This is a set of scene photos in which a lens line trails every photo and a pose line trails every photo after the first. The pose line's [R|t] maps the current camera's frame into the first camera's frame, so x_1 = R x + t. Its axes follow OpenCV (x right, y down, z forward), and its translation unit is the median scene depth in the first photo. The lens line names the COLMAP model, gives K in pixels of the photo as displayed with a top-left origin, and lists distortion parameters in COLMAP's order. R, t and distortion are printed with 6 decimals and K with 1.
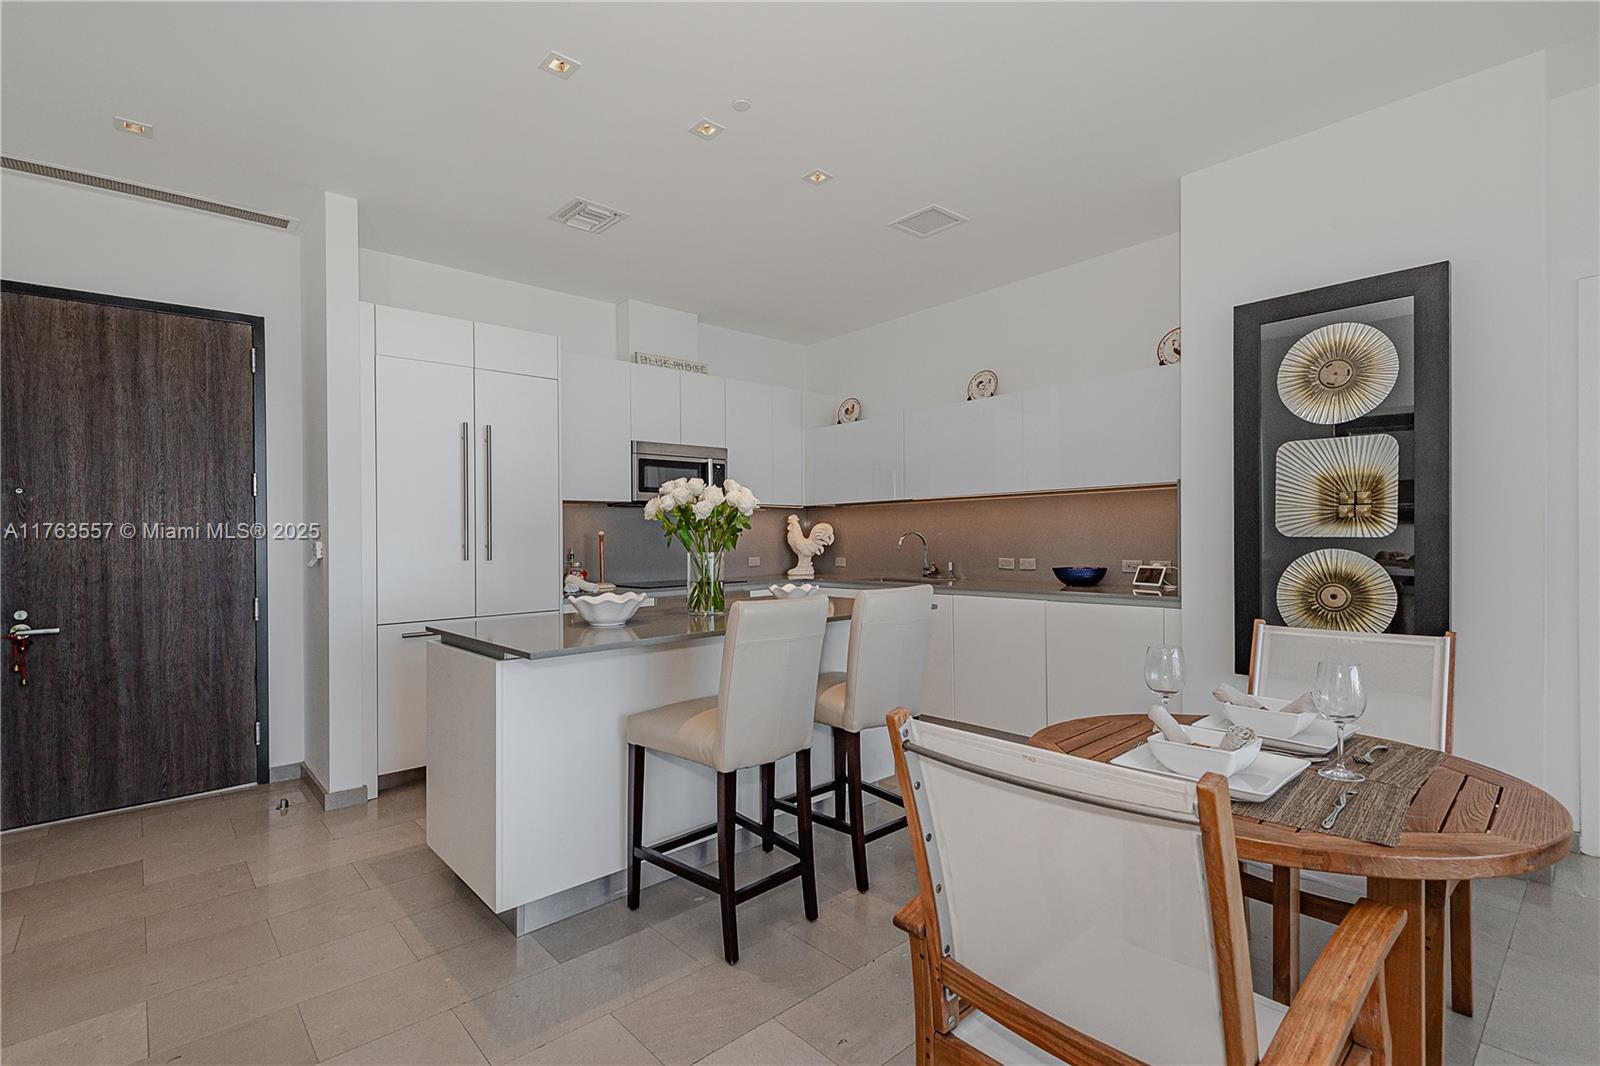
lens RADIAL K [[720.5, 0, 747.0], [0, 720.5, 547.4], [0, 0, 1]] dist [0.028614, -0.014410]
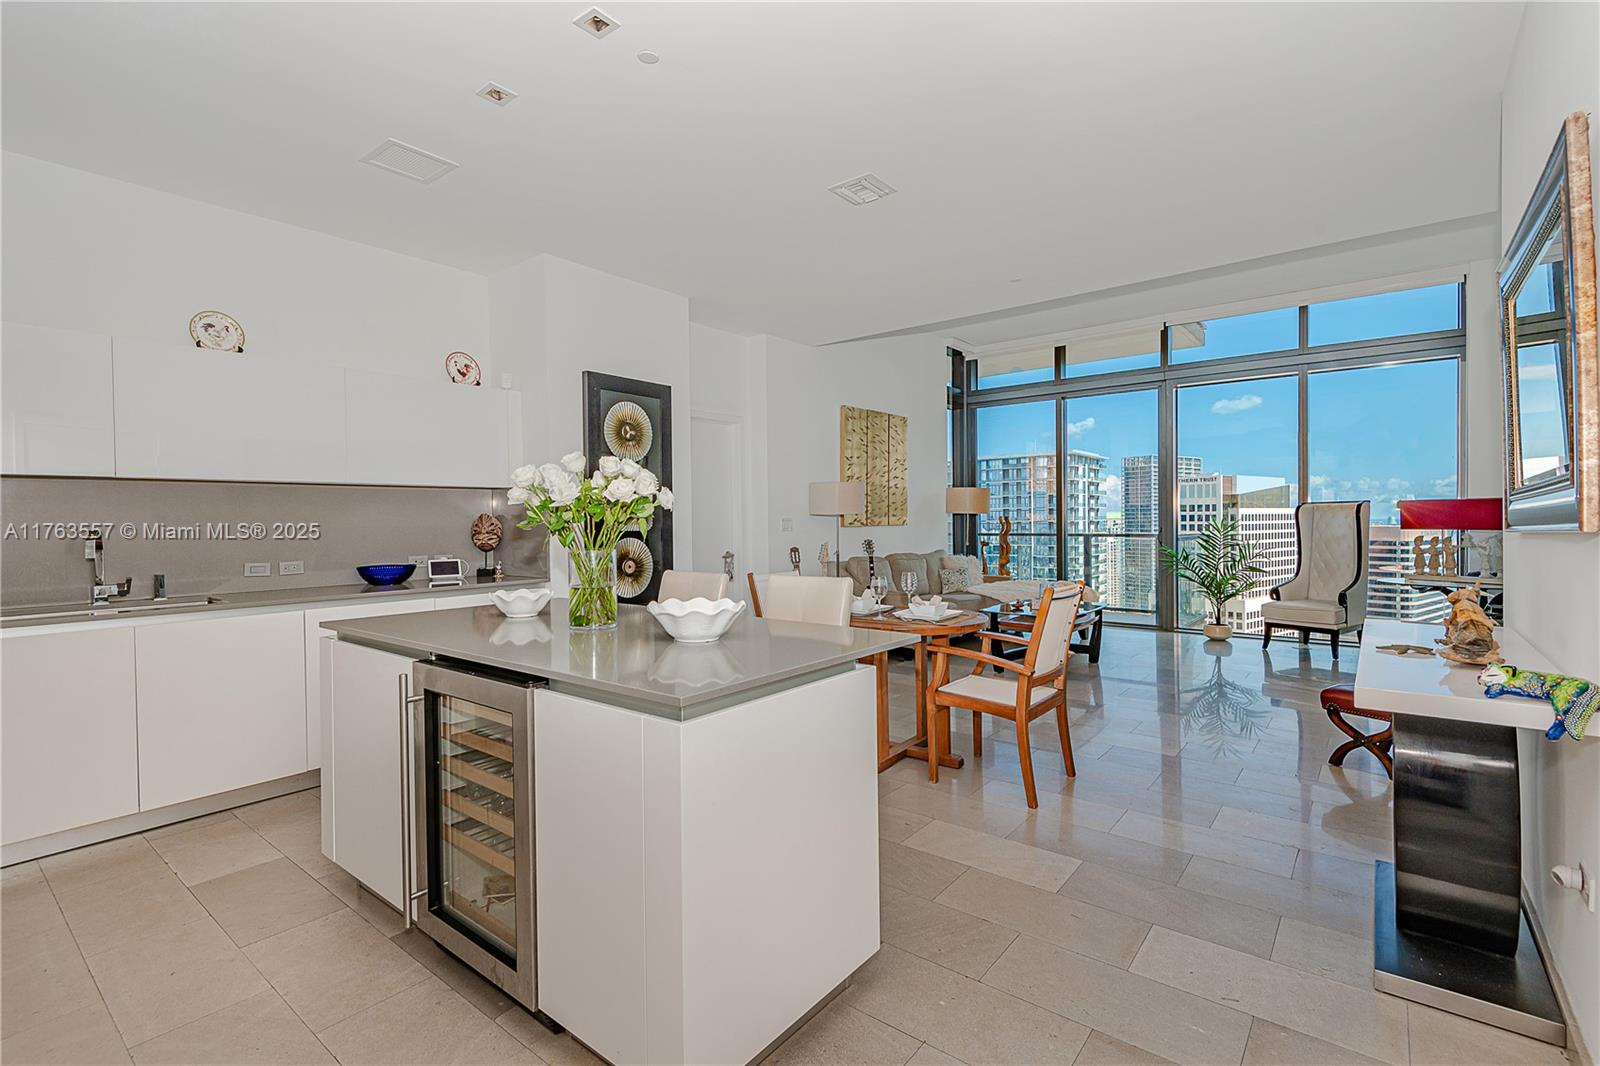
lens RADIAL K [[720.5, 0, 799.1], [0, 720.5, 513.6], [0, 0, 1]] dist [0.028614, -0.014410]
pose [[-0.186880, 0.021658, 0.982144, -0.679104], [0.024286, 0.999553, -0.017421, -0.013265], [-0.982082, 0.020597, -0.187323, 0.735978]]
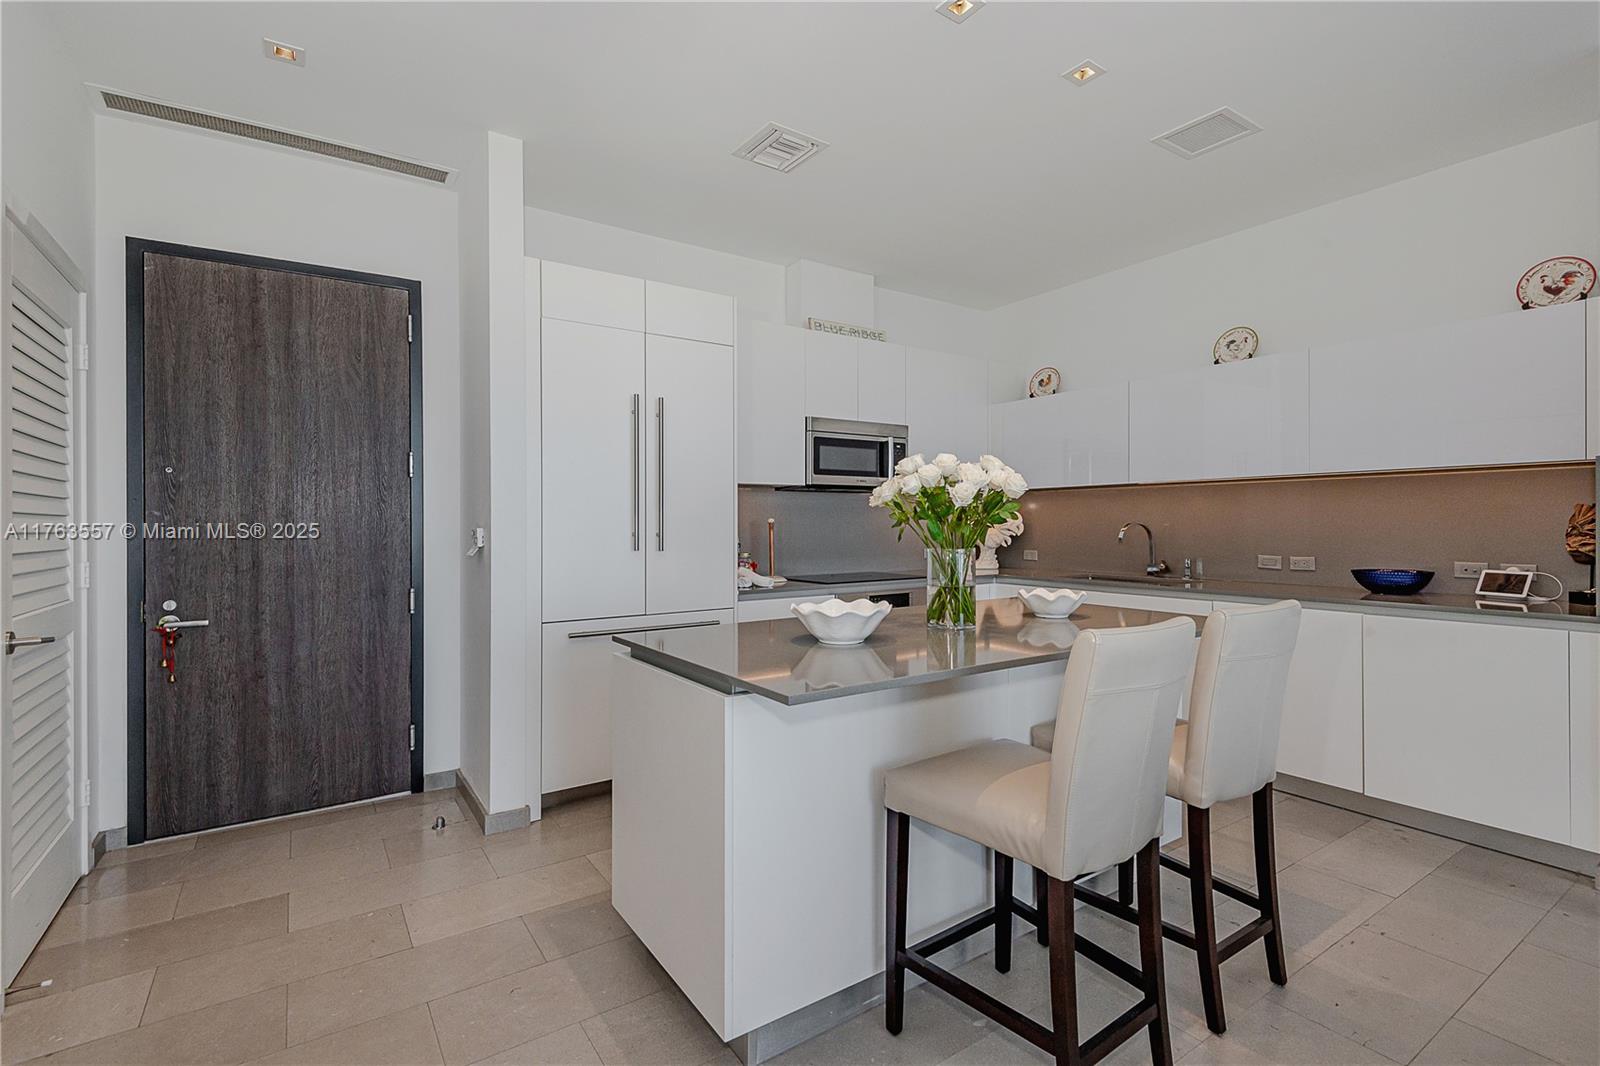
lens RADIAL K [[720.5, 0, 795.0], [0, 720.5, 538.0], [0, 0, 1]] dist [0.028614, -0.014410]
pose [[0.995063, 0.011617, -0.098563, -0.119163], [-0.010868, 0.999908, 0.008138, -0.007322], [0.098649, -0.007027, 0.995098, 0.159548]]
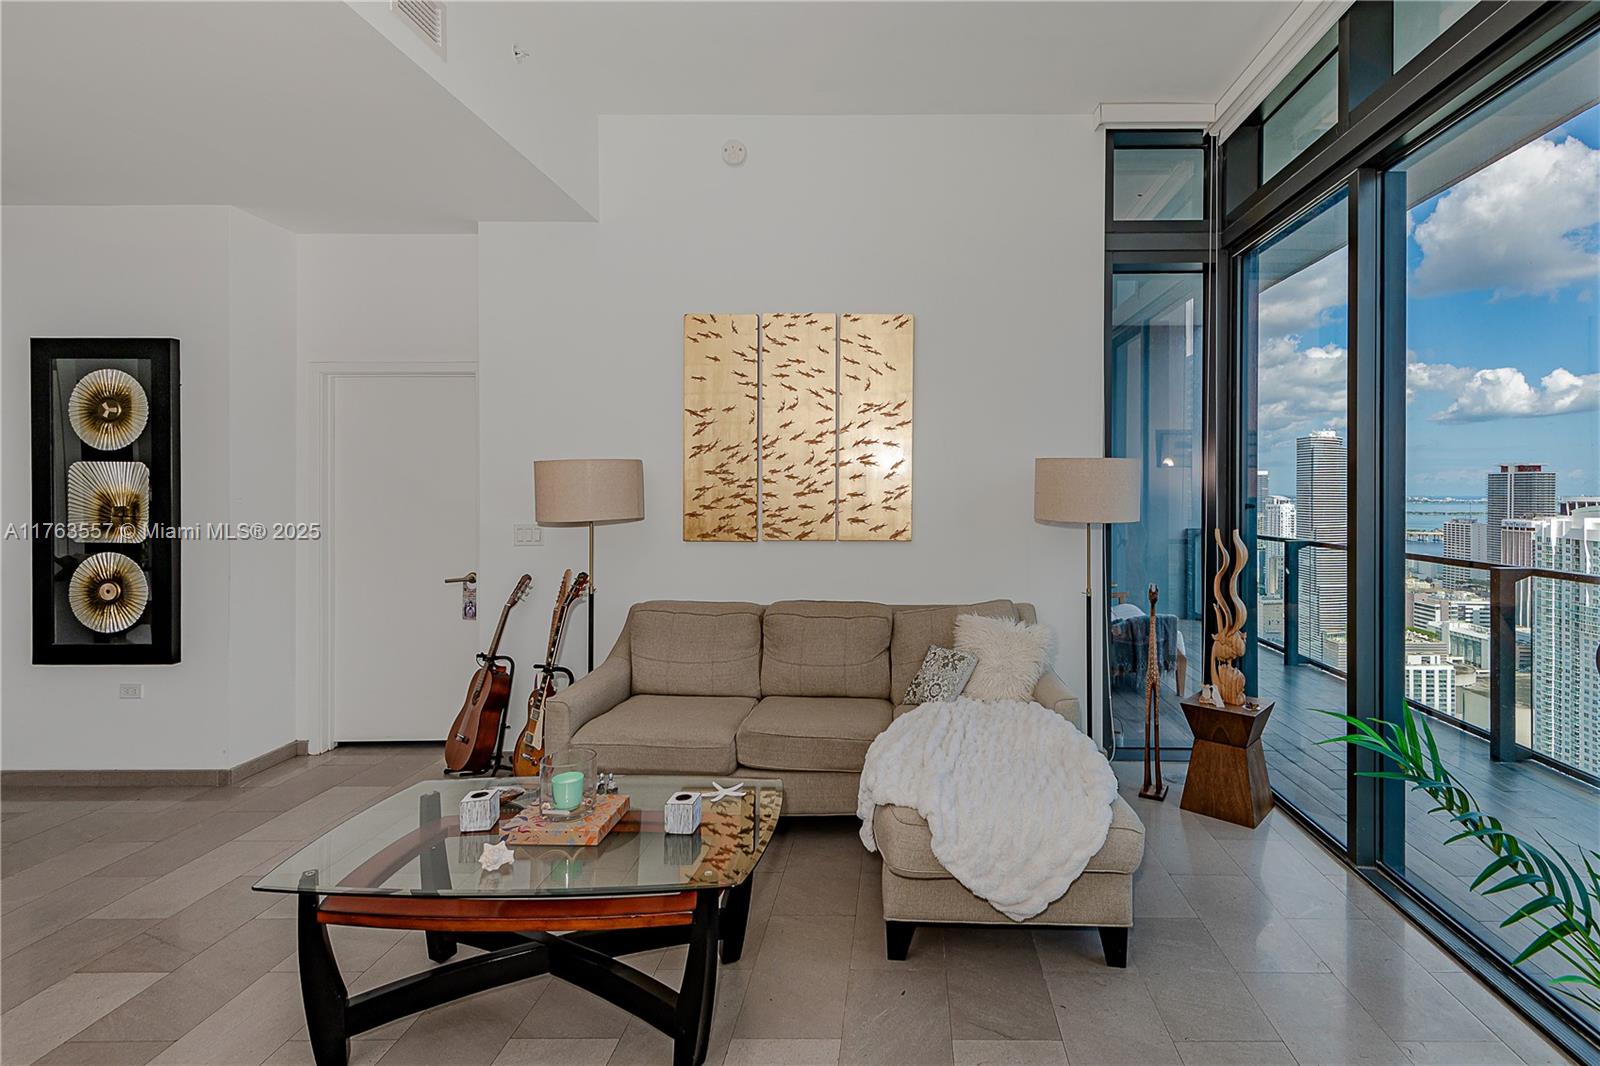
lens RADIAL K [[797.5, 0, 901.2], [0, 797.5, 500.2], [0, 0, 1]] dist [0.014573, -0.003920]
pose [[0.641216, 0.003380, 0.767353, 0.491814], [0.001629, 0.999982, -0.005765, -0.059816], [-0.767359, 0.004946, 0.641199, -0.698761]]
